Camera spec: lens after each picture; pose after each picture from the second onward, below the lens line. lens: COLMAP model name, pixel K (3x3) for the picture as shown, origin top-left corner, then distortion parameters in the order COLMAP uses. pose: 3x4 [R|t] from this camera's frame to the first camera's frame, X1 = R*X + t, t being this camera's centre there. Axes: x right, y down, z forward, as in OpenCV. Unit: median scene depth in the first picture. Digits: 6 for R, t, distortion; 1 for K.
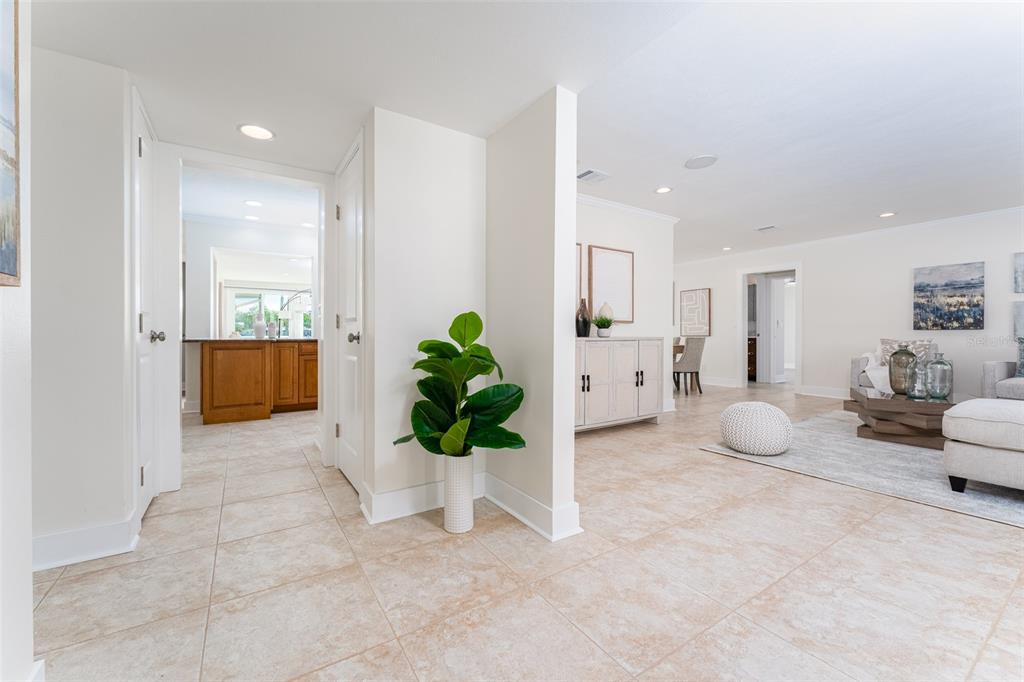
lens RADIAL K [[411.3, 0, 509.3], [0, 411.3, 337.7], [0, 0, 1]] dist [-0.001543, 0.000009]
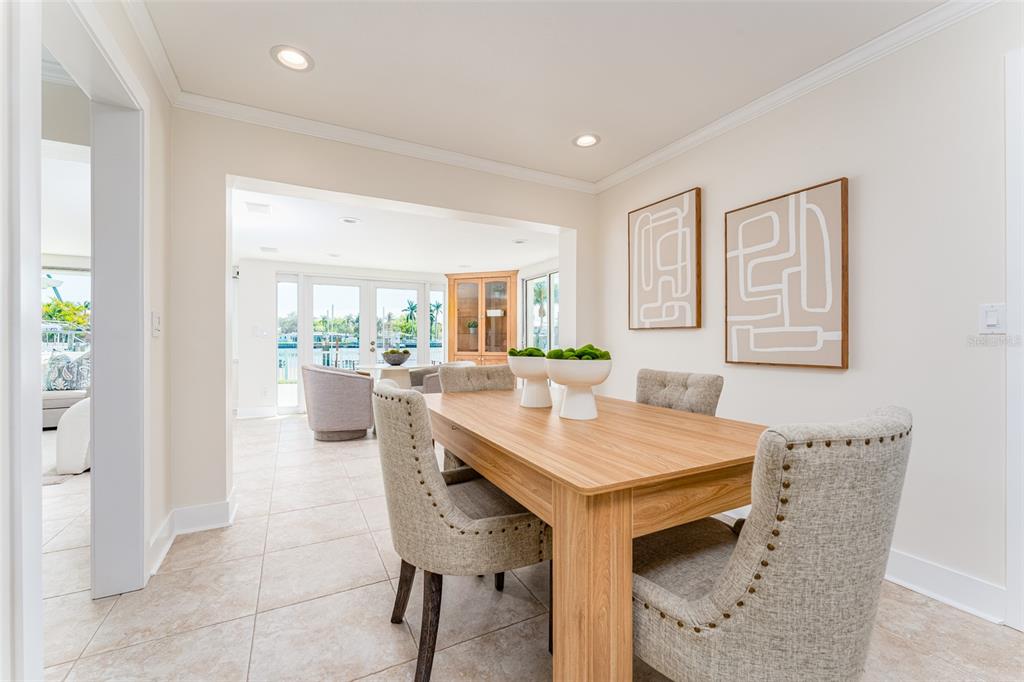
lens RADIAL K [[411.3, 0, 512.9], [0, 411.3, 338.4], [0, 0, 1]] dist [-0.001543, 0.000009]
pose [[0.990864, -0.000563, -0.134863, 0.311448], [-0.001350, 0.999900, -0.014098, -0.018093], [0.134857, 0.014151, 0.990764, 0.703197]]
